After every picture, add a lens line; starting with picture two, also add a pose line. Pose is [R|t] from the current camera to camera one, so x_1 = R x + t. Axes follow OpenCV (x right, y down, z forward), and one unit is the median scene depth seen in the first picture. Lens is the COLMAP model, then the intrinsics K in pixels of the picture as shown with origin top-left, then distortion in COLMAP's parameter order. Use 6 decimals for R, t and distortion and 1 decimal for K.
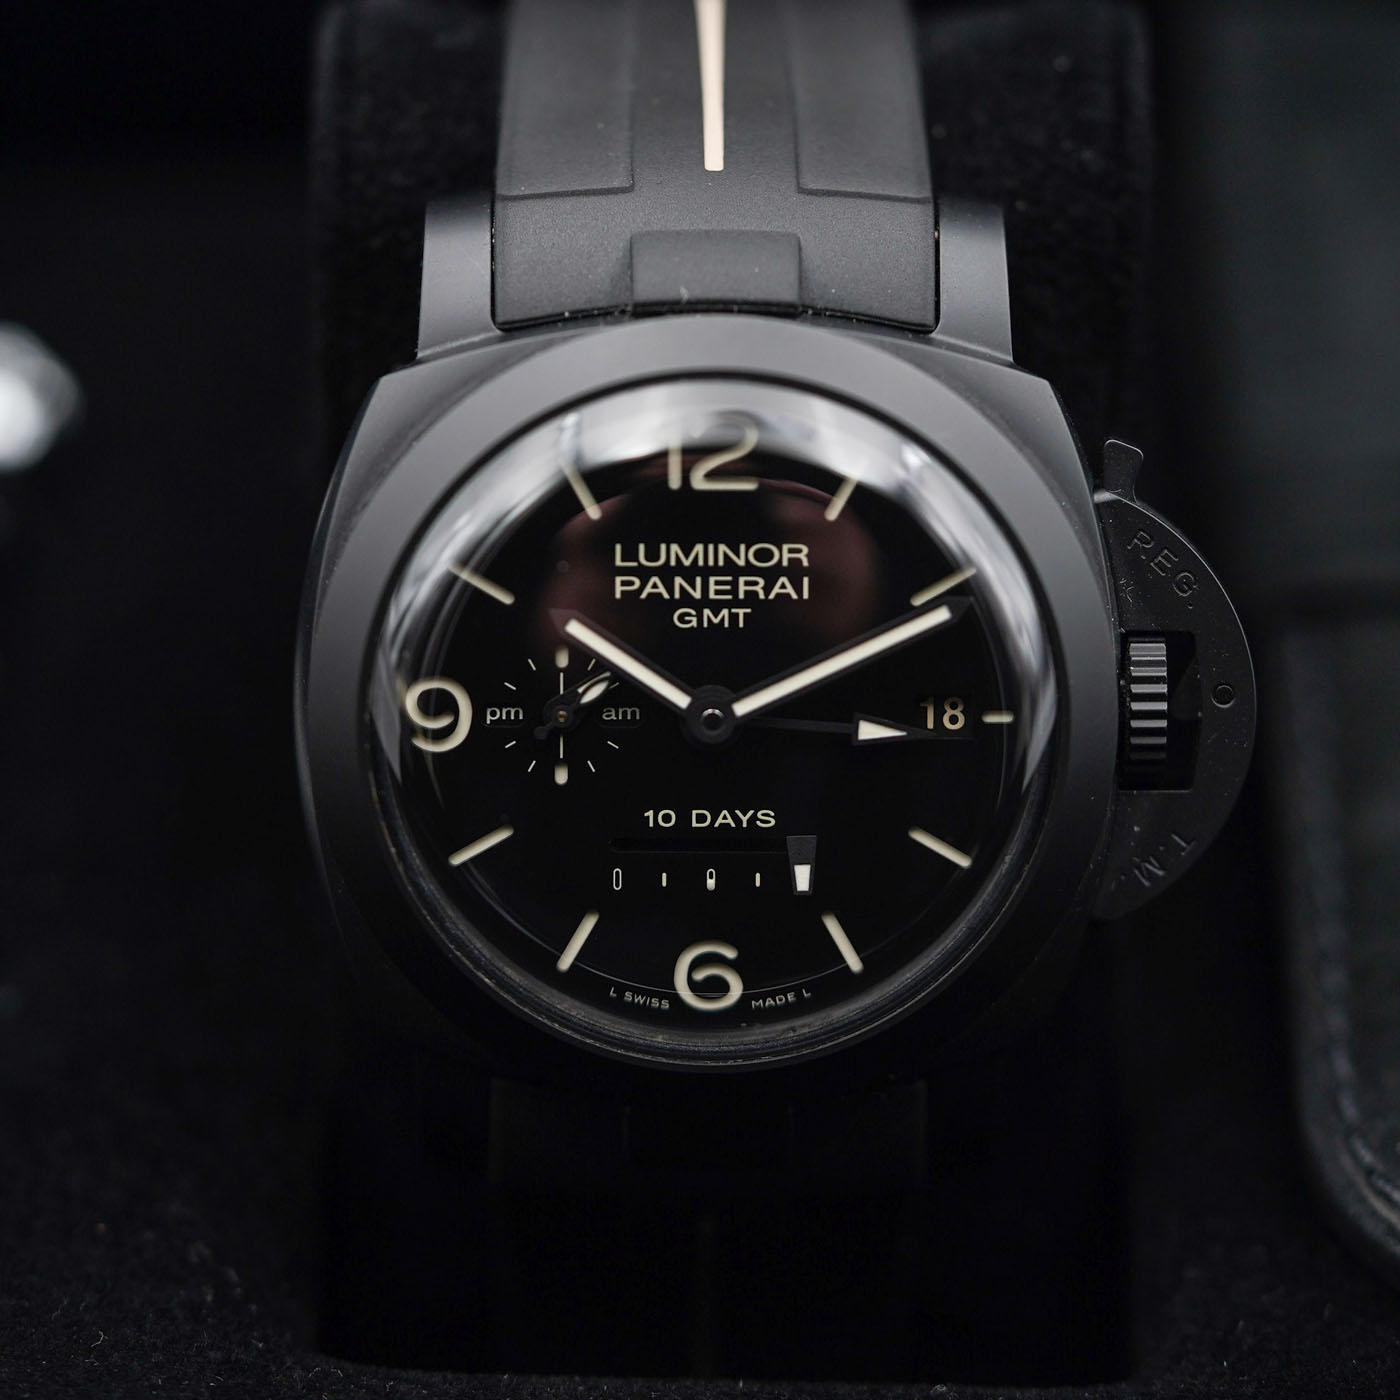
lens RADIAL K [[7593.7, 0, 602.8], [0, 7593.7, 700.3], [0, 0, 1]] dist [0.372049, 11.735278]
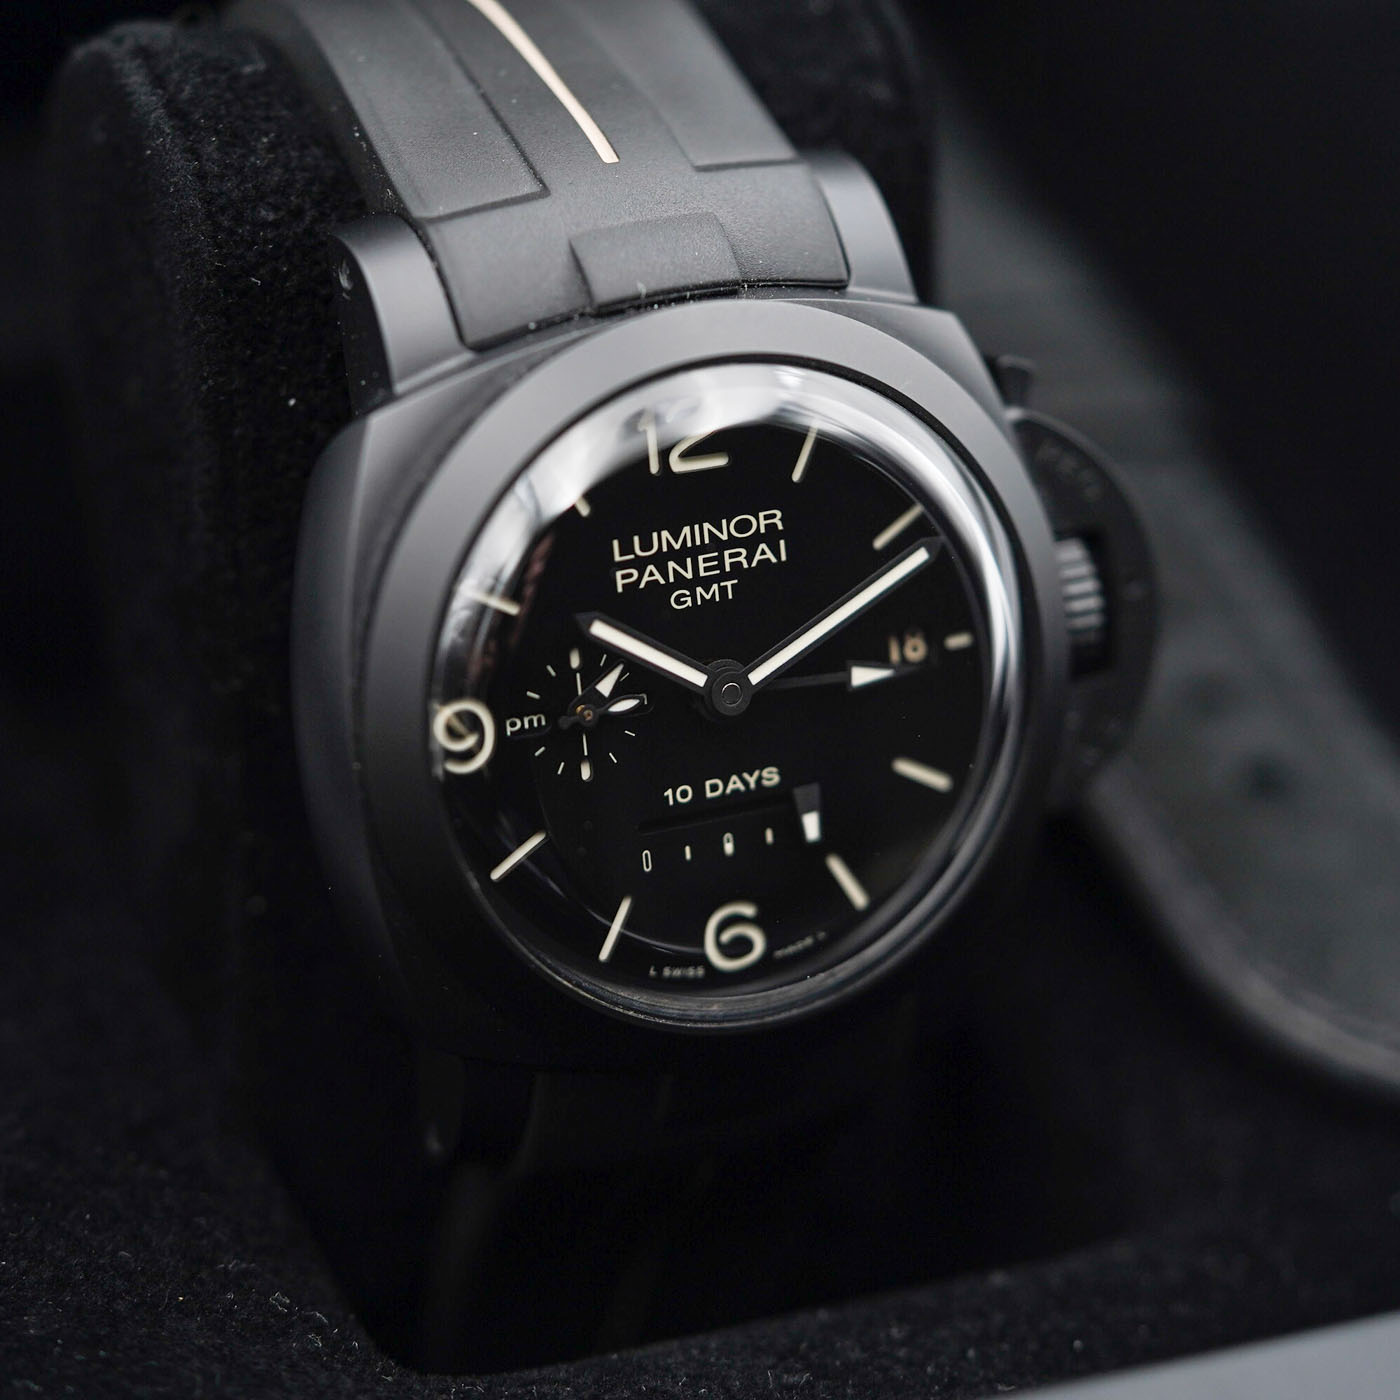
lens RADIAL K [[7593.7, 0, 602.8], [0, 7593.7, 700.3], [0, 0, 1]] dist [0.372049, 11.735278]
pose [[0.899269, -0.181301, 0.398052, -0.409627], [0.157520, 0.983224, 0.091965, -0.093475], [-0.408048, -0.020000, 0.912741, 0.067099]]
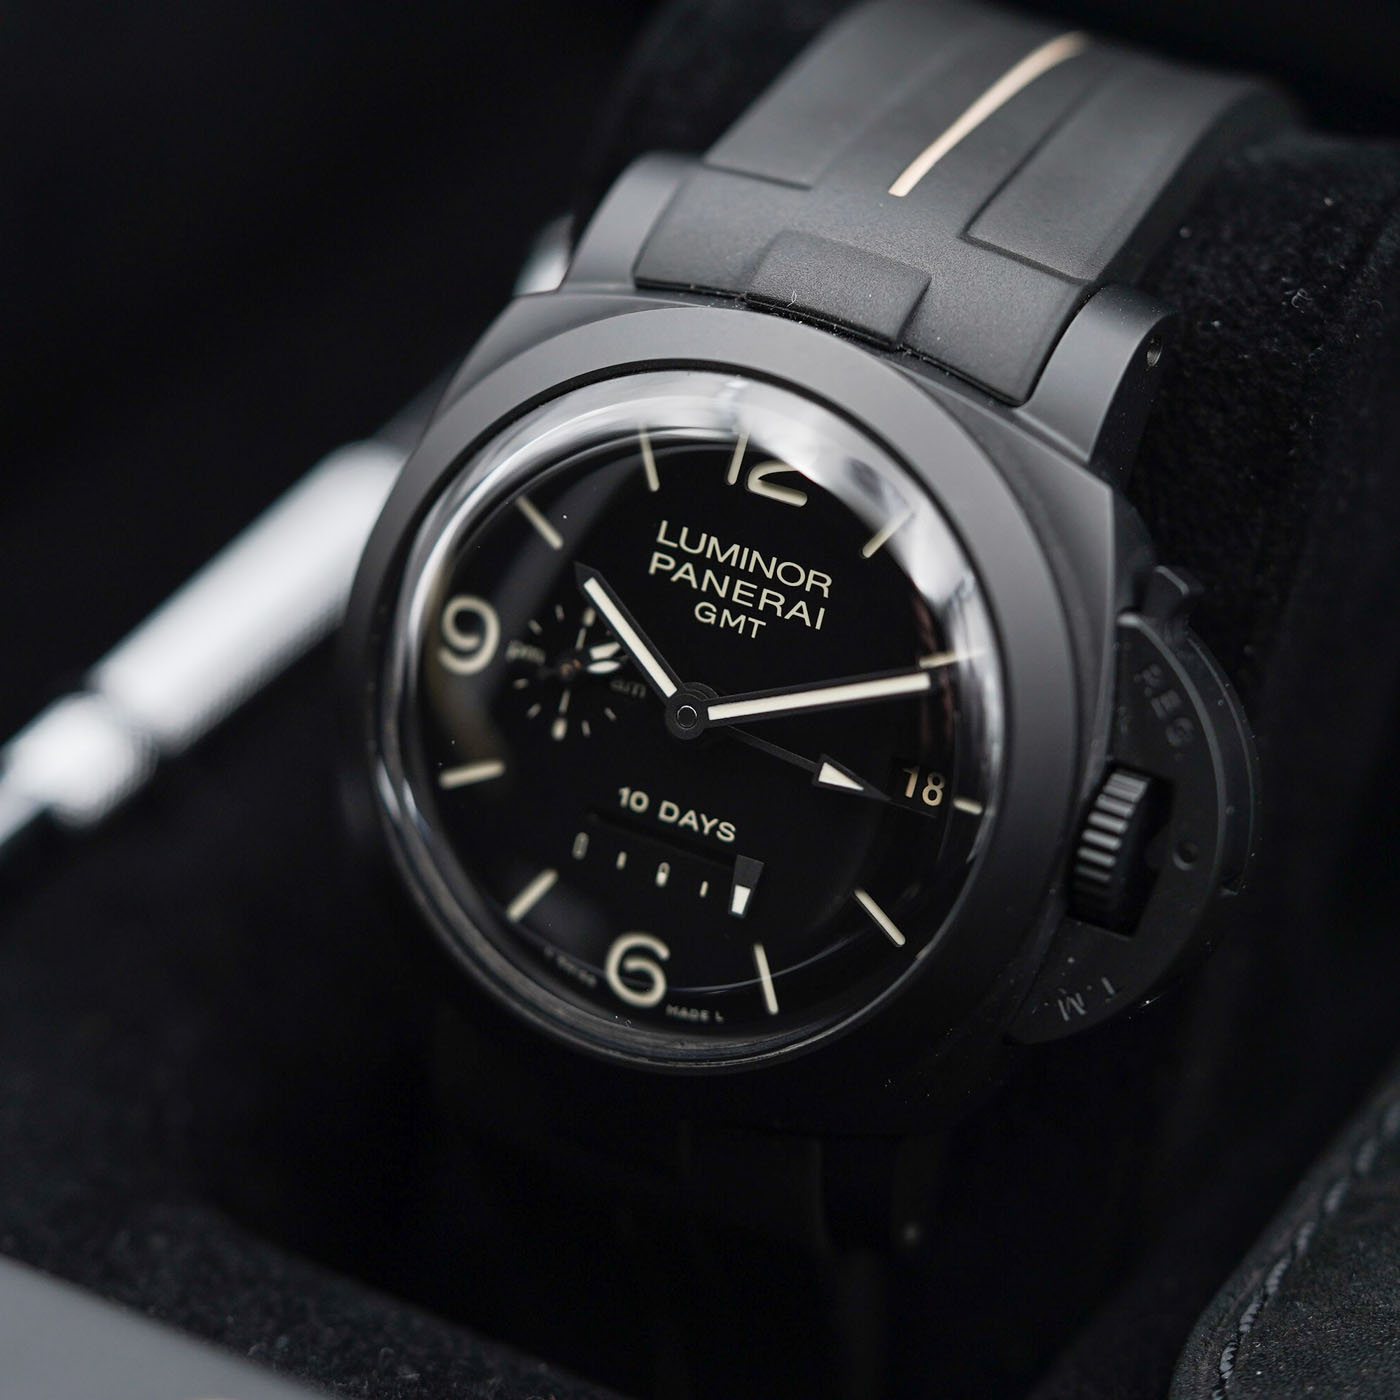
lens RADIAL K [[7593.7, 0, 602.8], [0, 7593.7, 700.3], [0, 0, 1]] dist [0.372049, 11.735278]
pose [[0.870638, 0.295968, -0.392928, 0.391986], [-0.303065, 0.951884, 0.045471, -0.040900], [0.387480, 0.079494, 0.918444, 0.085239]]
